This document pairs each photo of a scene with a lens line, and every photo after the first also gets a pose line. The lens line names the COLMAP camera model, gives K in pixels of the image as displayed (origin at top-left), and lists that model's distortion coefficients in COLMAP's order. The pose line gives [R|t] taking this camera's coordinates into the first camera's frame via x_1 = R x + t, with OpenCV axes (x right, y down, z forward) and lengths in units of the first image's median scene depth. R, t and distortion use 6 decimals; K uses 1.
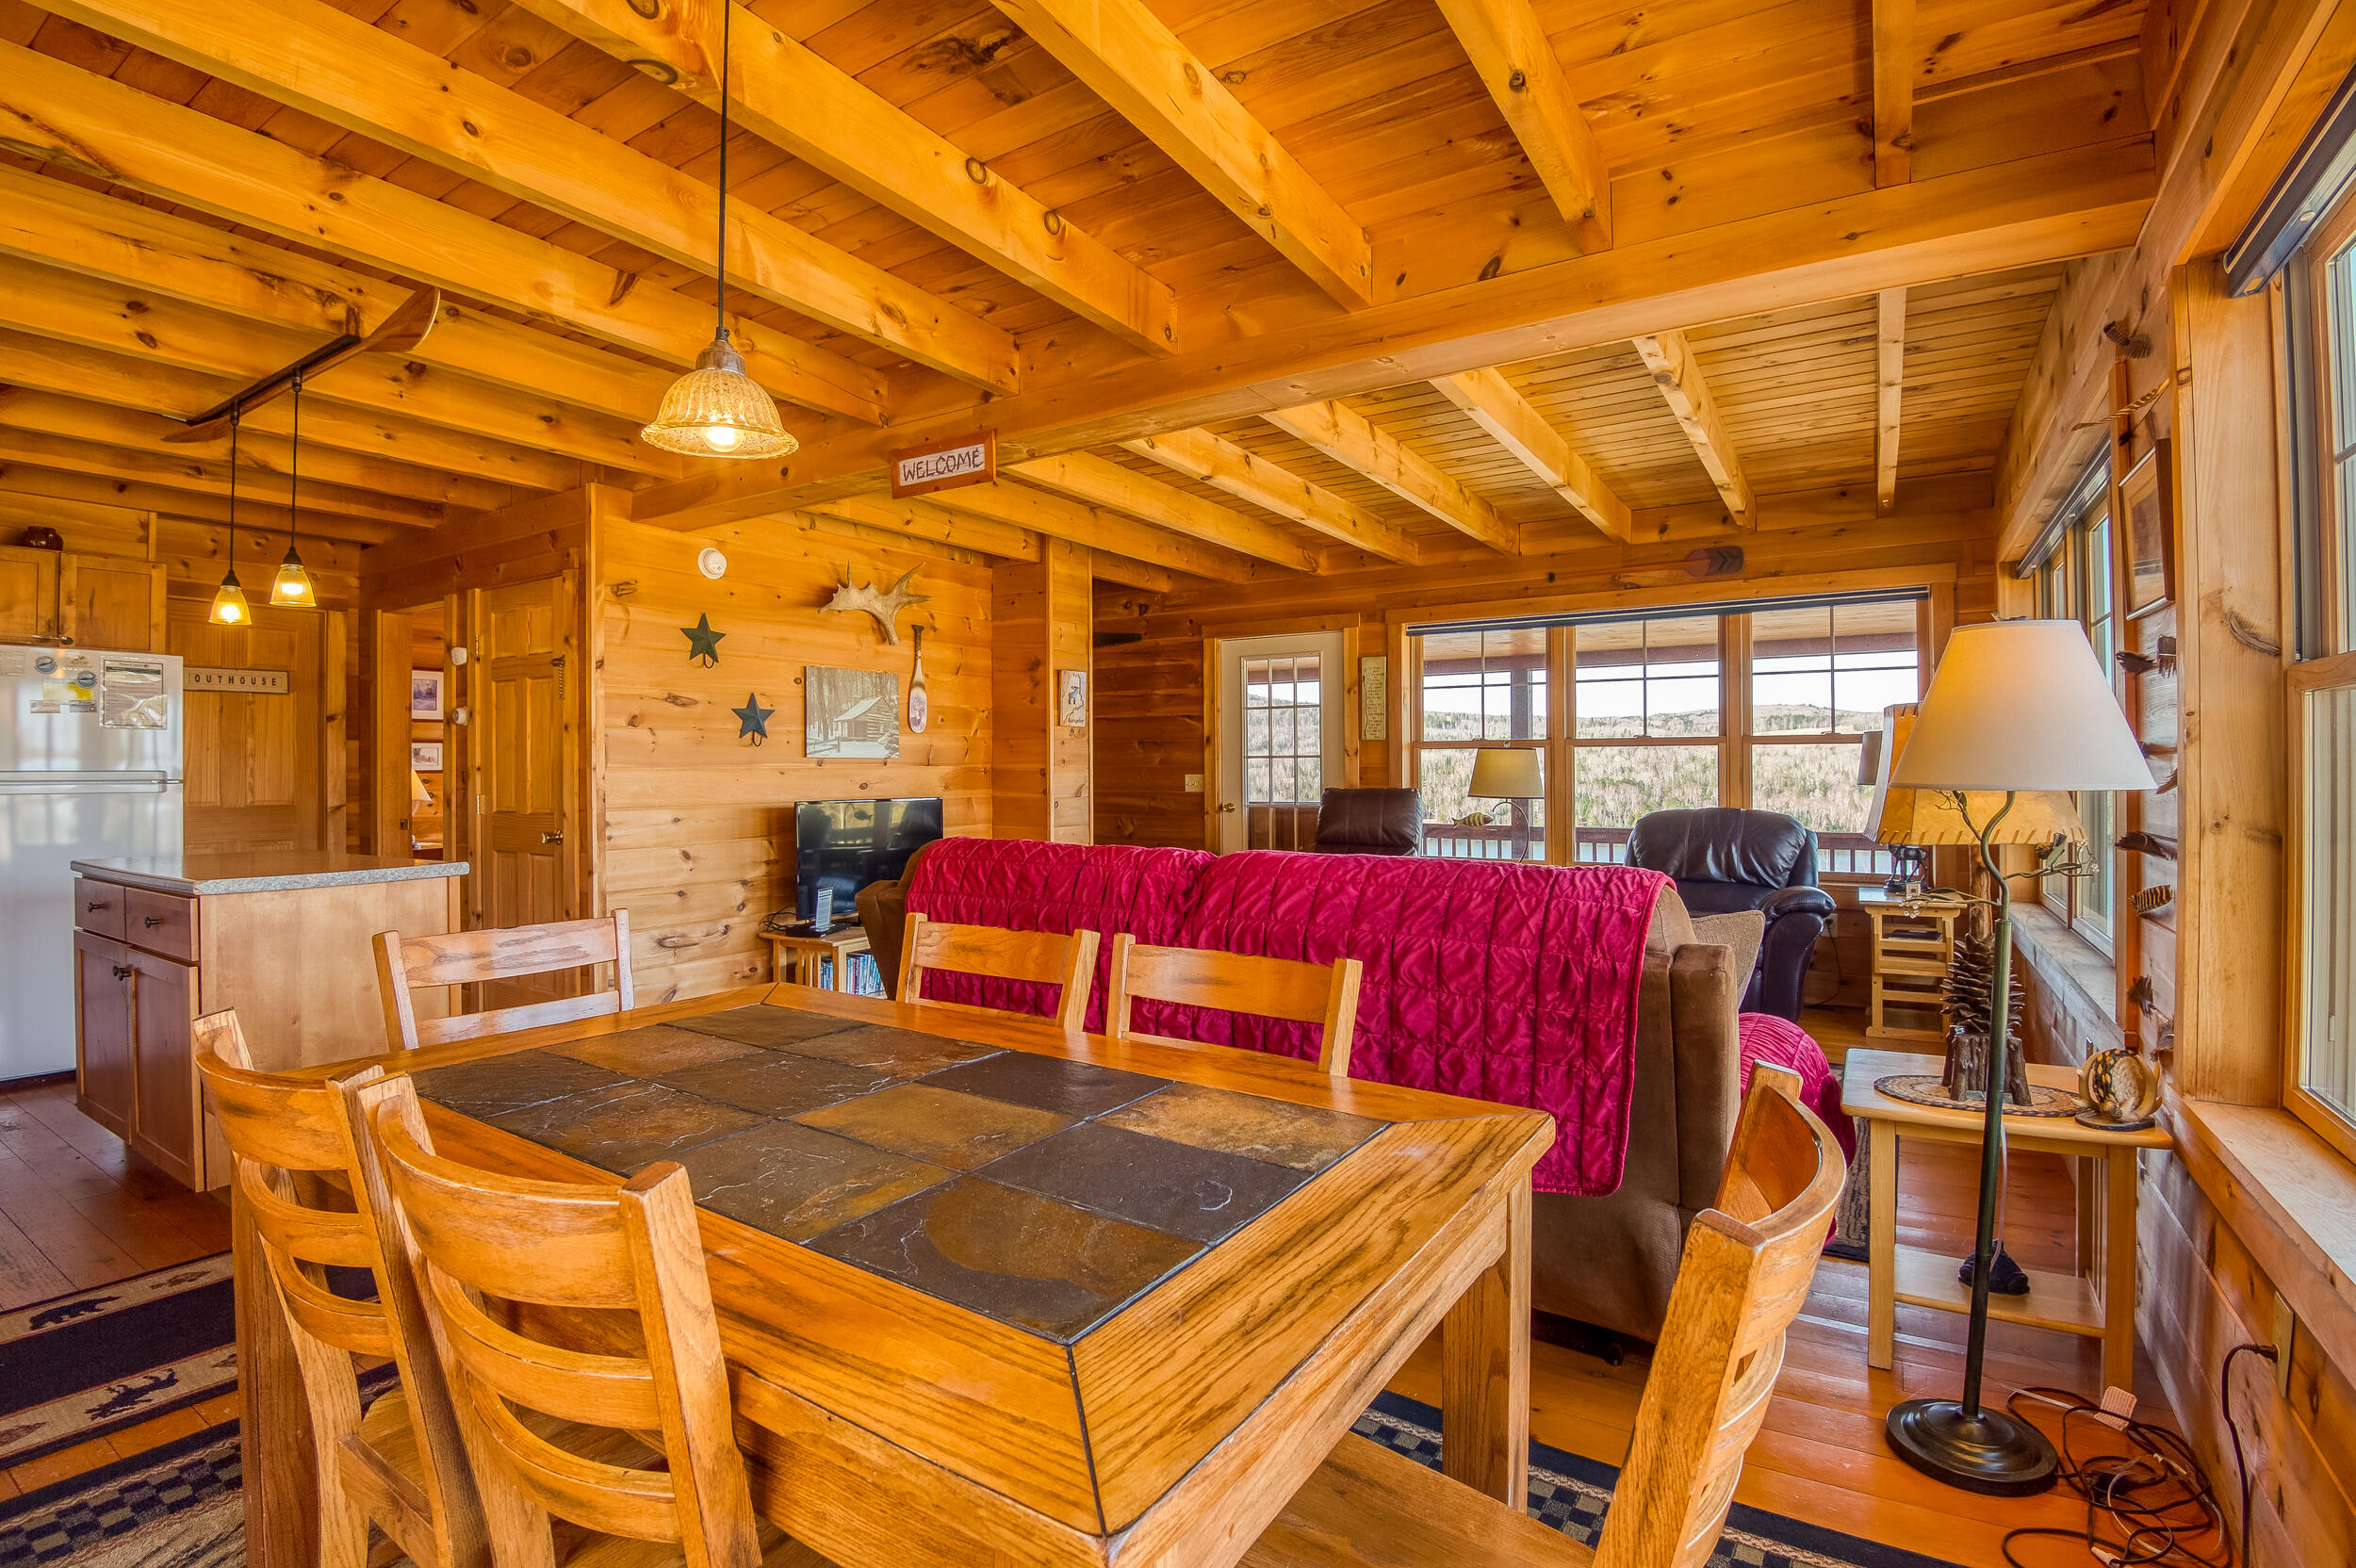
lens RADIAL K [[1110.4, 0, 1214.2], [0, 1110.4, 765.4], [0, 0, 1]] dist [-0.038403, -0.007785]
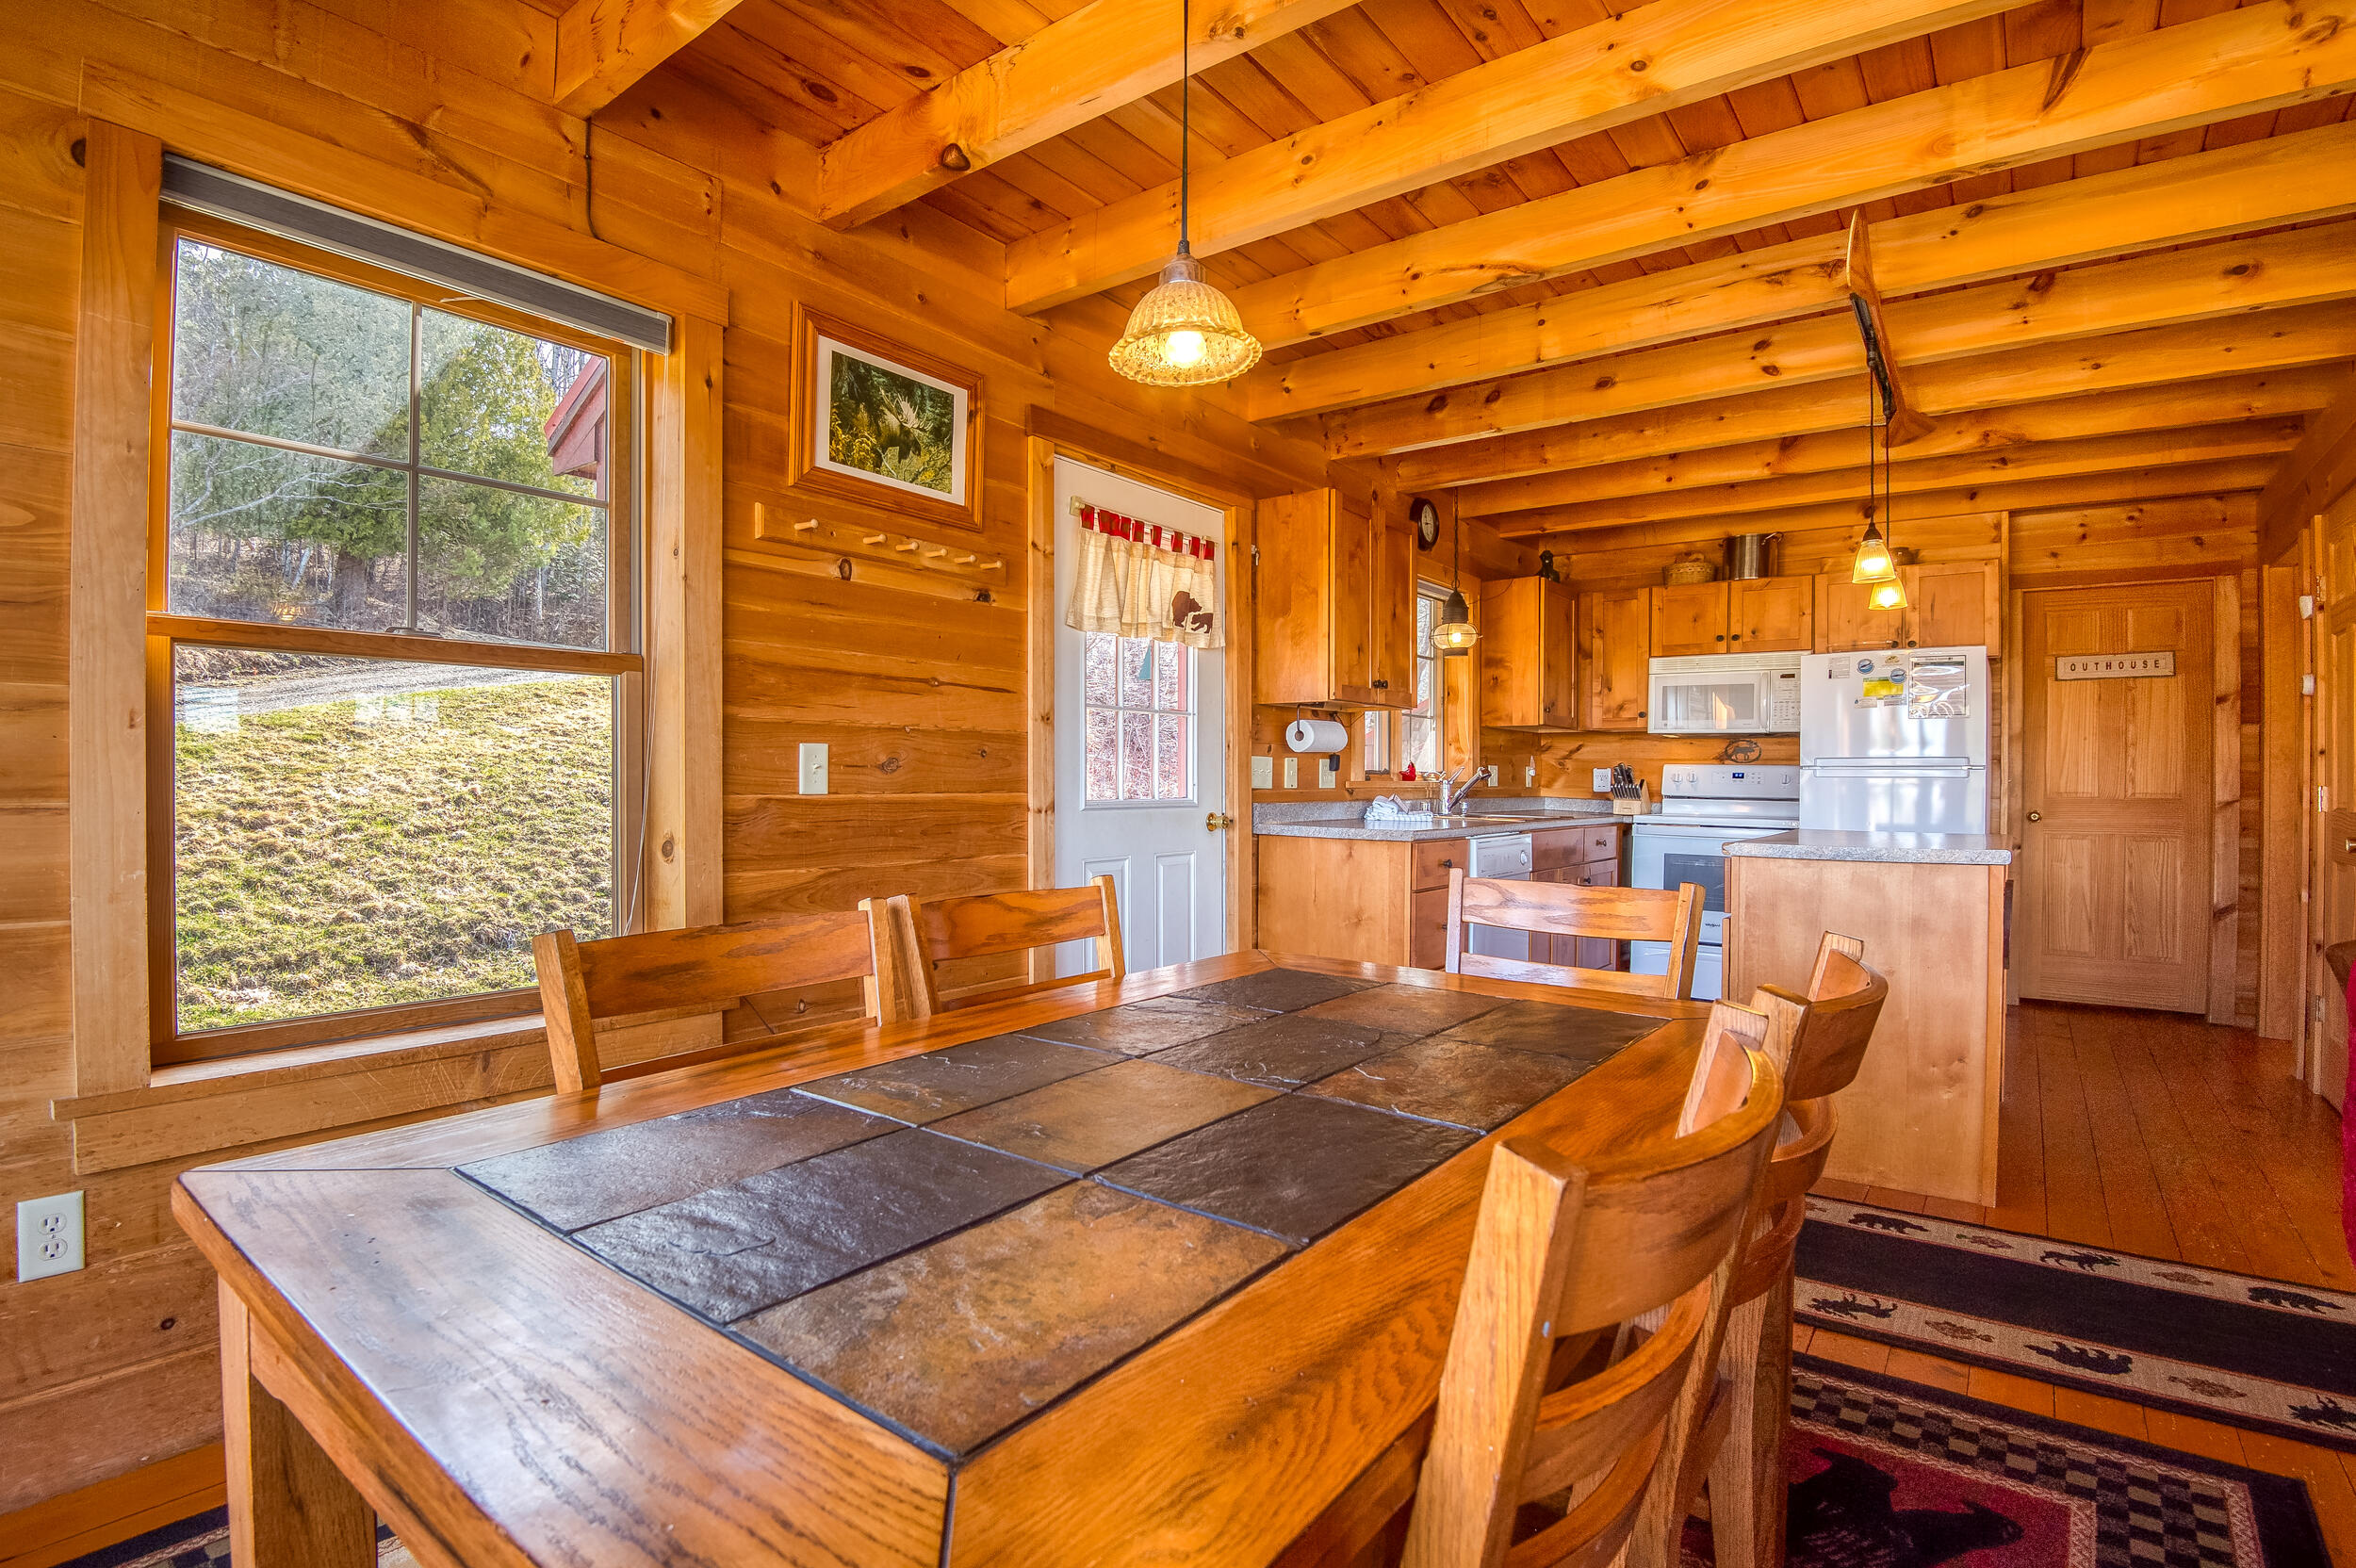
lens RADIAL K [[1110.4, 0, 1170.1], [0, 1110.4, 788.7], [0, 0, 1]] dist [-0.038403, -0.007785]
pose [[-0.106016, 0.013396, -0.994274, 0.150963], [-0.000759, 0.999908, 0.013553, 0.021049], [0.994364, 0.002192, -0.105997, 0.311539]]
